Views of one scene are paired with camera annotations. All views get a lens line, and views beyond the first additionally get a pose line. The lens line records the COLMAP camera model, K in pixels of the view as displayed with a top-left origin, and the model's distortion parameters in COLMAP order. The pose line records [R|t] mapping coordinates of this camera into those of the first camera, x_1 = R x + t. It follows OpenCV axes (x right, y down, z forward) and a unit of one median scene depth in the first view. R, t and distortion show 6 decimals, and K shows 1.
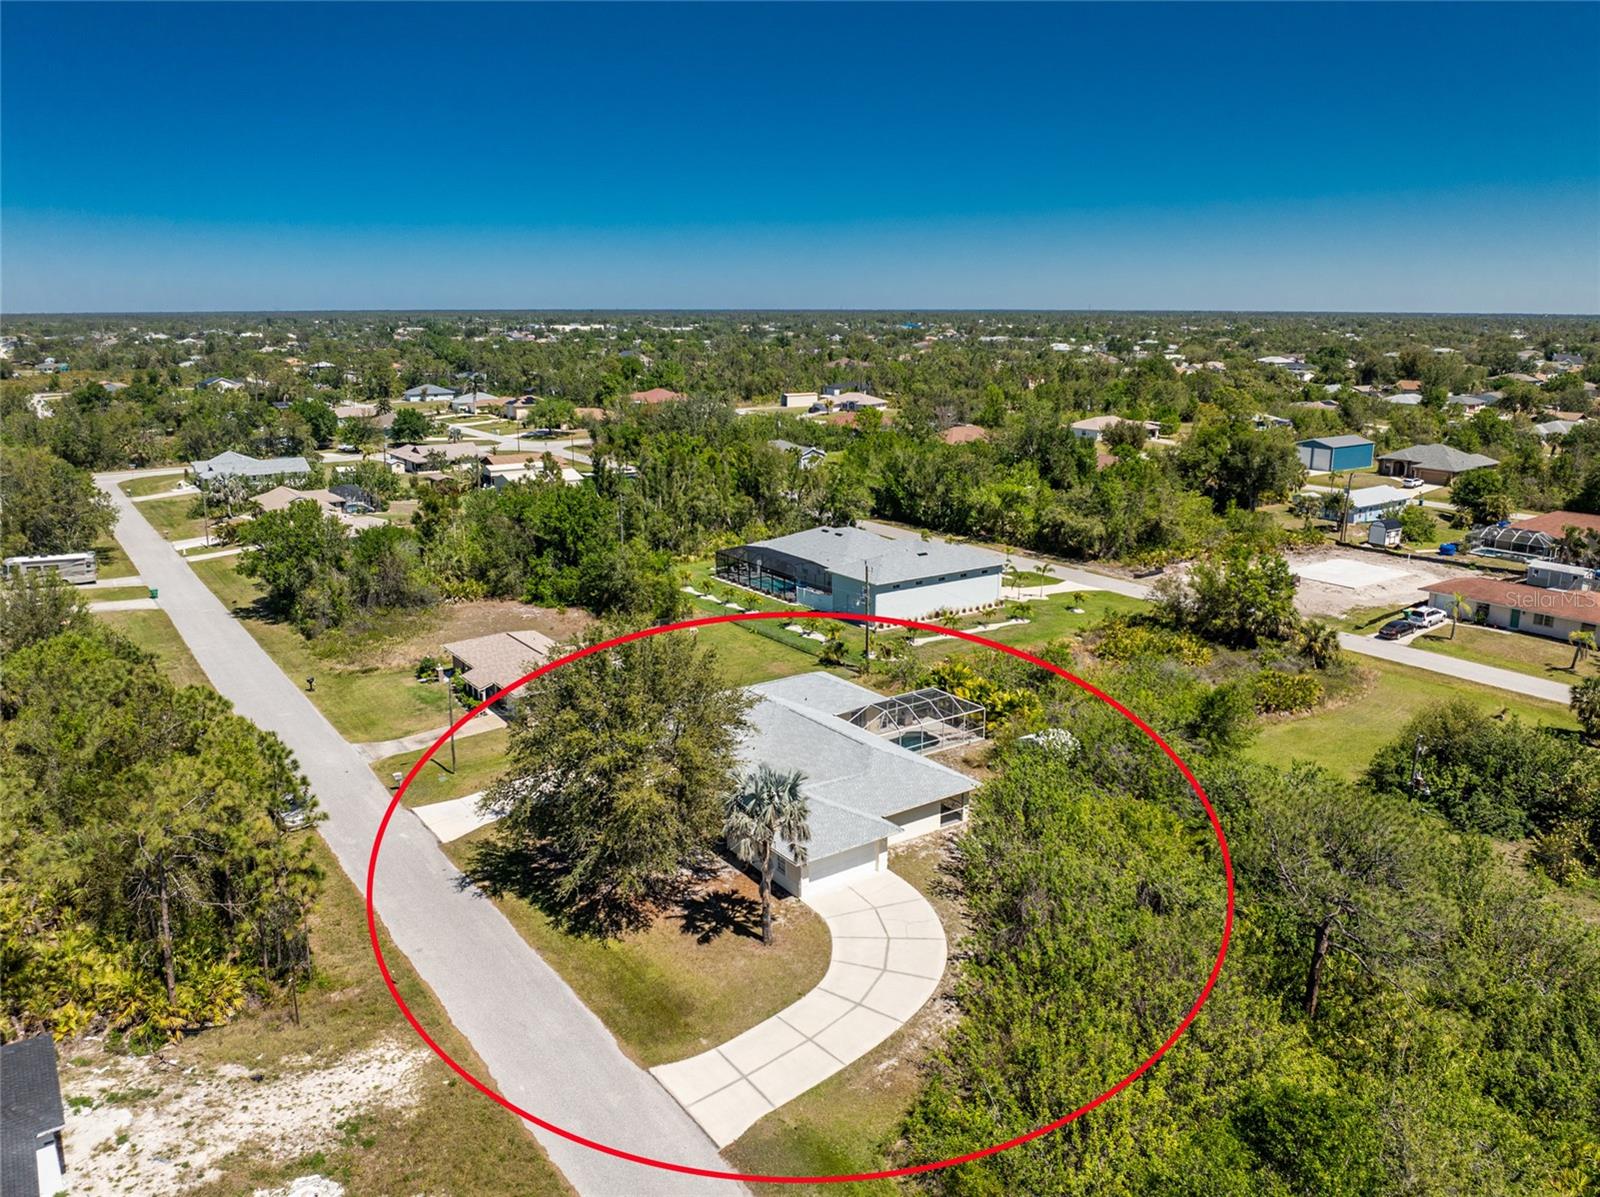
lens RADIAL K [[1149.5, 0, 800.0], [0, 1149.5, 598.5], [0, 0, 1]] dist [-0.031984, 0.000411]
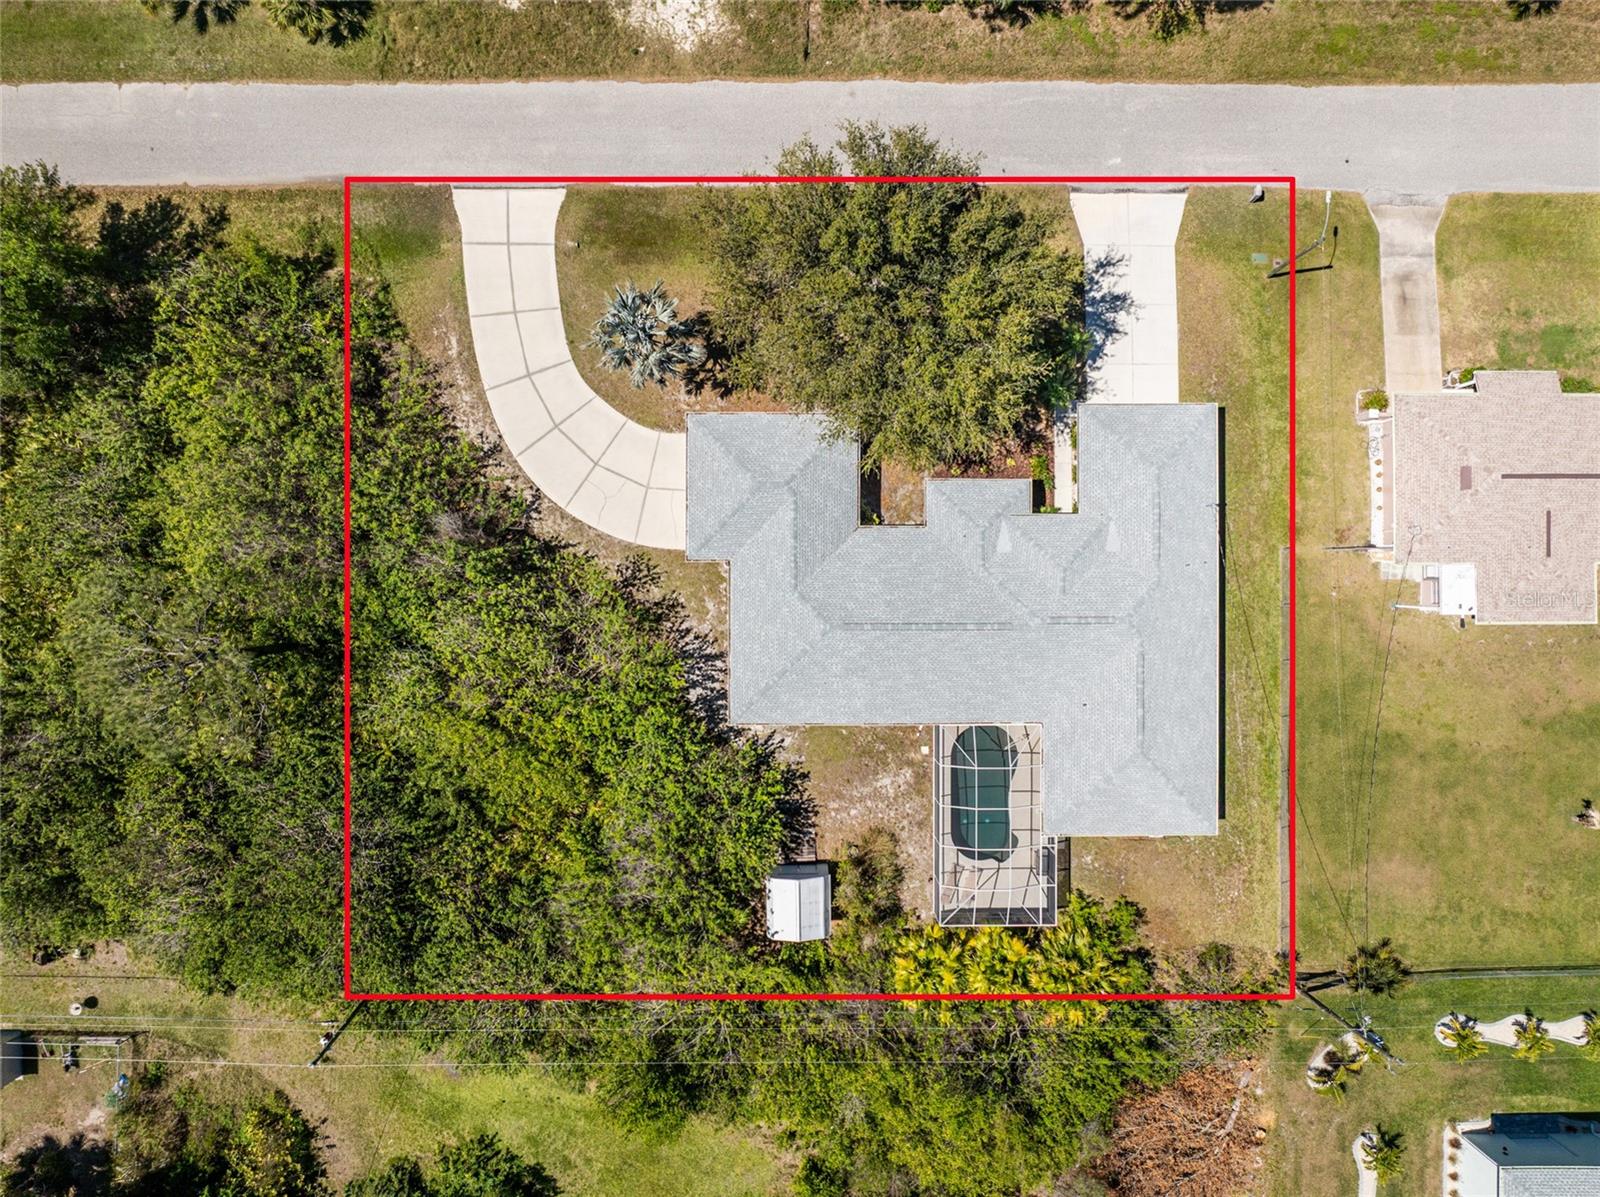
lens RADIAL K [[1111.8, 0, 800.0], [0, 1111.8, 598.5], [0, 0, 1]] dist [-0.030559, -0.004963]
pose [[-0.572311, 0.820035, 0.001767, 0.034779], [-0.208742, -0.147766, 0.966743, -0.358404], [0.793024, 0.552909, 0.255744, 0.475195]]
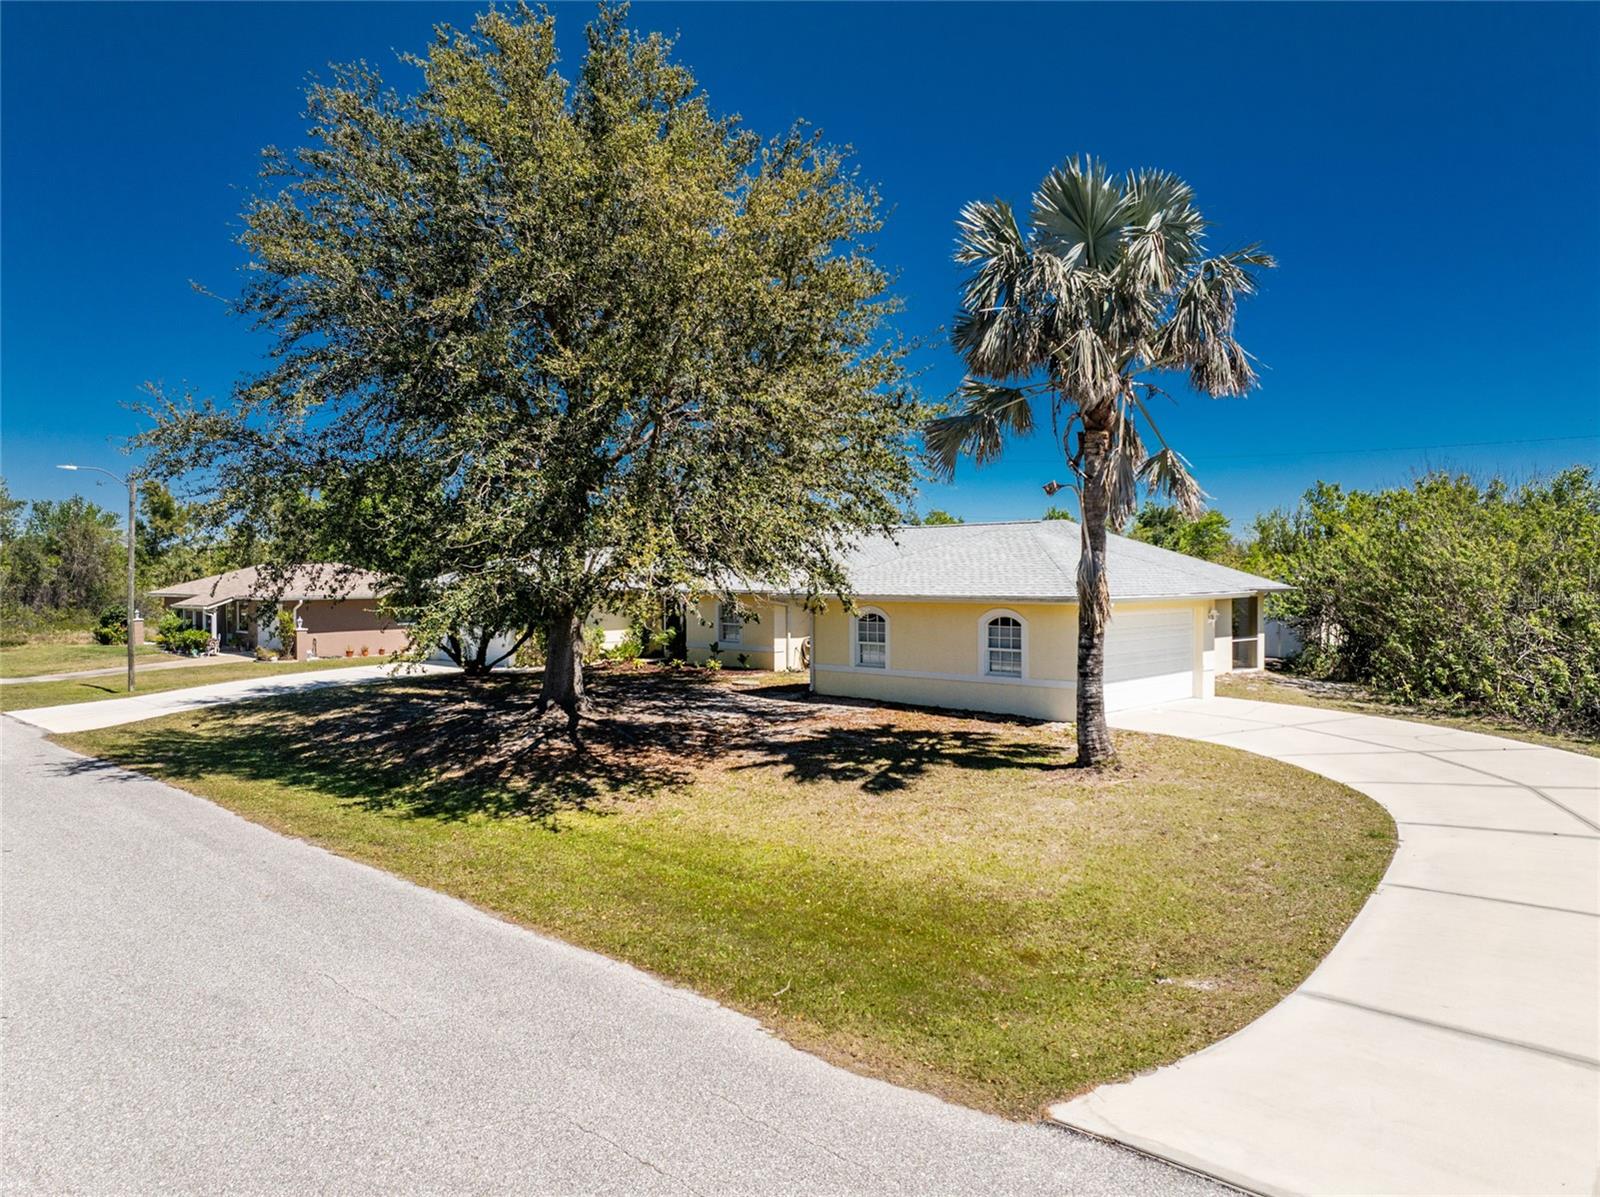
lens RADIAL K [[1129.7, 0, 784.8], [0, 1129.7, 595.0], [0, 0, 1]] dist [-0.027841, 0.004259]
pose [[0.984791, -0.000490, 0.173740, -0.081036], [0.039888, 0.973922, -0.223350, 0.156650], [-0.169100, 0.226883, 0.959129, 0.351768]]
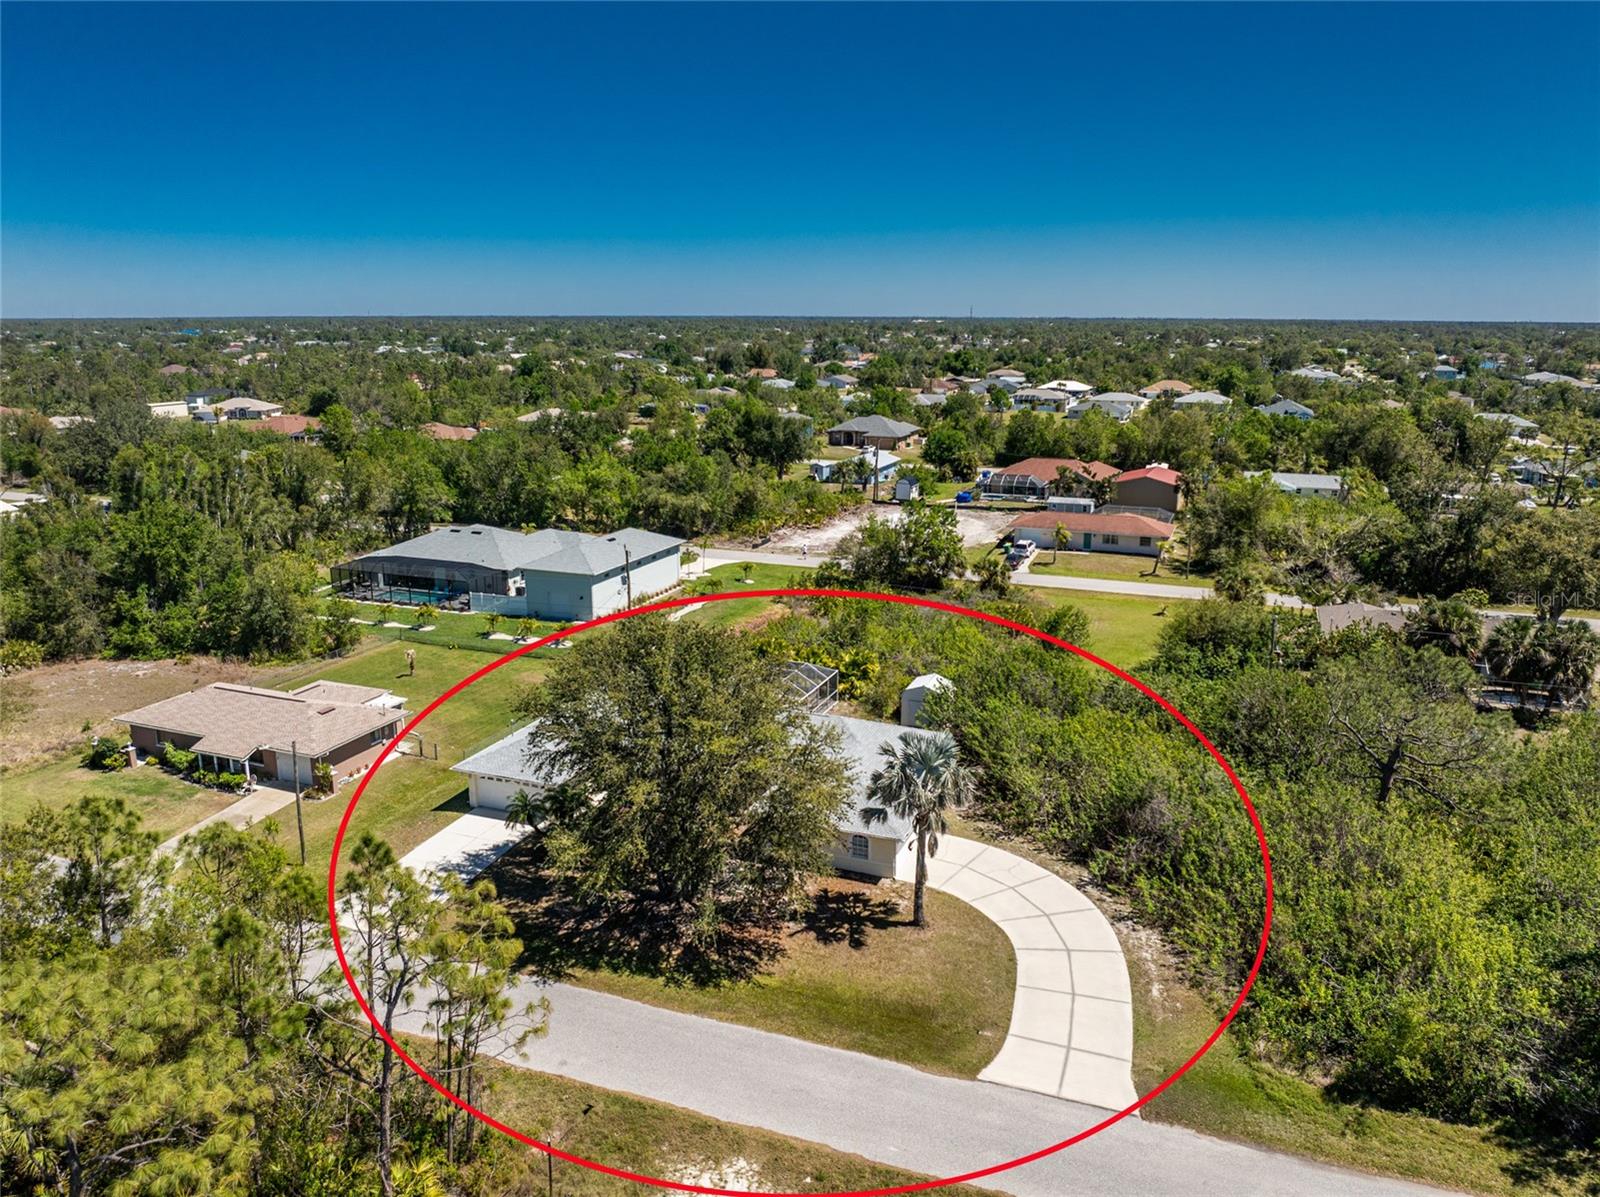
lens RADIAL K [[1154.9, 0, 787.1], [0, 1154.9, 598.6], [0, 0, 1]] dist [-0.019189, -0.003643]
pose [[0.840028, -0.127301, 0.527396, -0.284577], [0.129934, 0.990998, 0.032246, -0.002854], [-0.526754, 0.041439, 0.849007, 0.125611]]
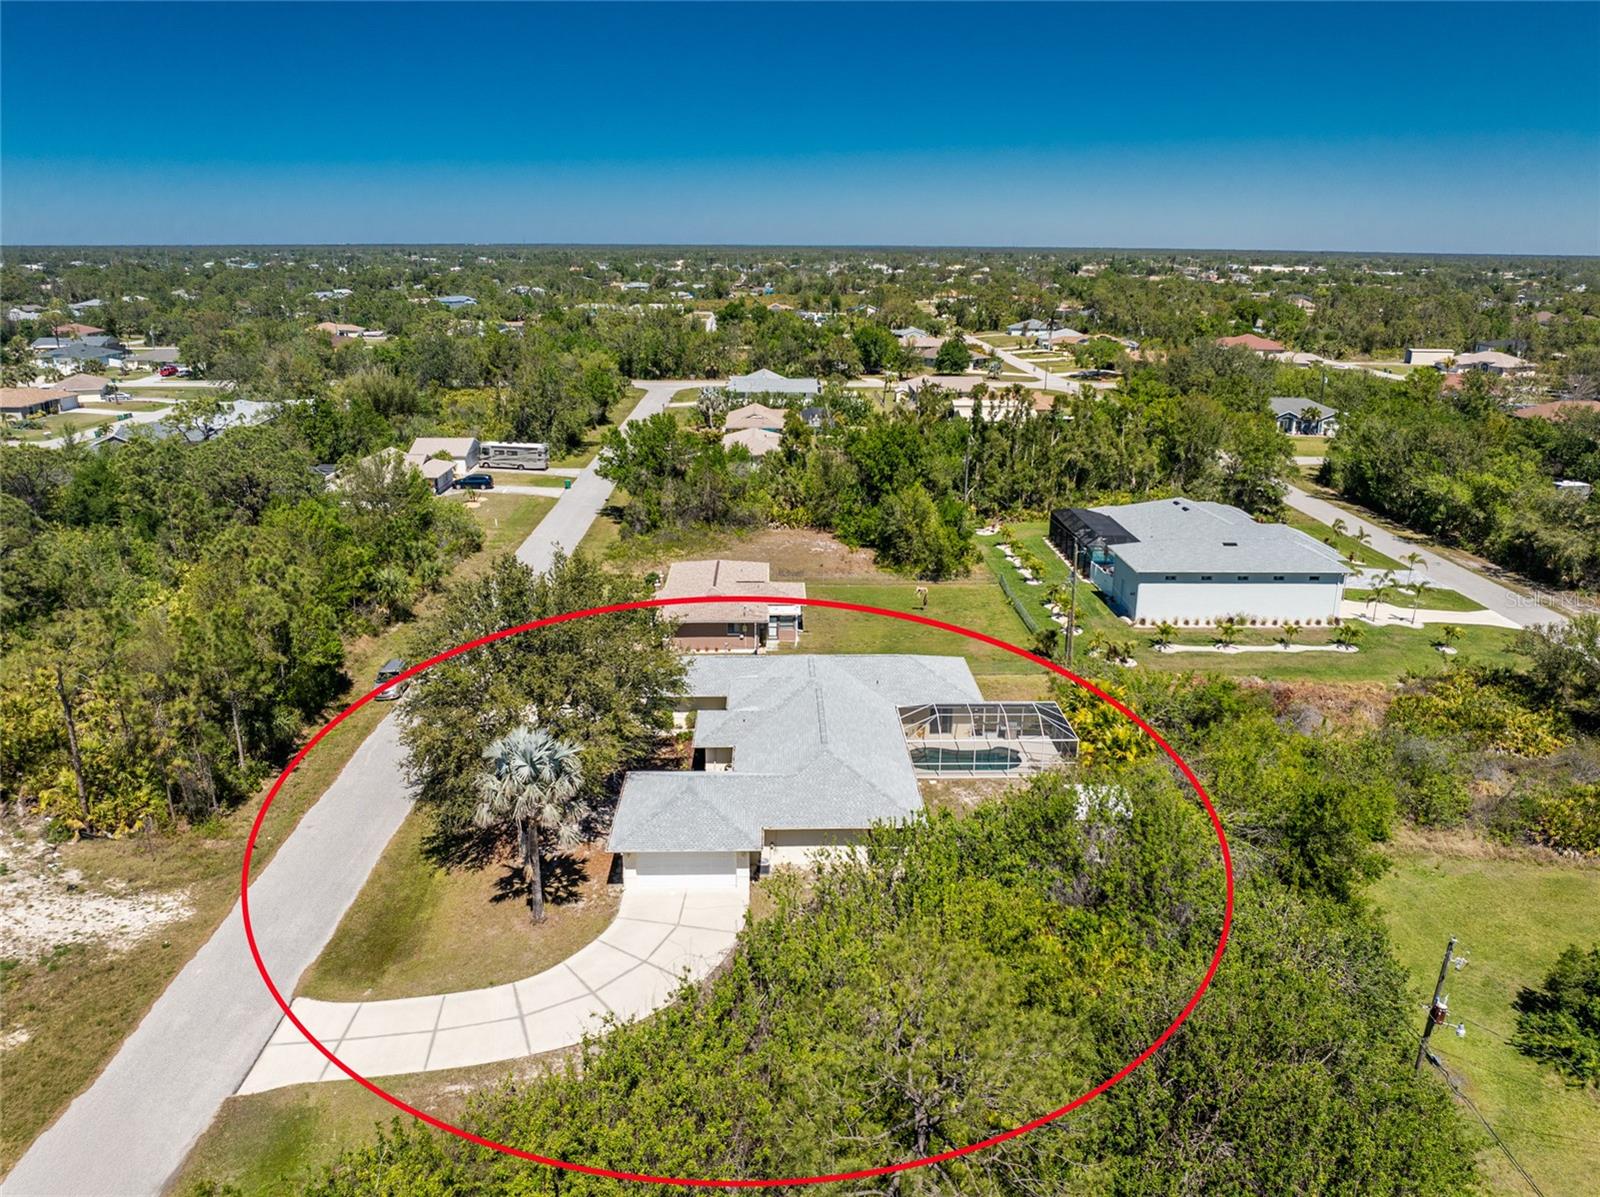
lens RADIAL K [[1139.9, 0, 808.0], [0, 1139.9, 597.1], [0, 0, 1]] dist [-0.033776, -0.000759]
pose [[0.836088, 0.165830, -0.522931, 0.288327], [-0.138837, 0.986149, 0.090745, -0.033782], [0.530736, -0.003269, 0.847531, 0.170216]]
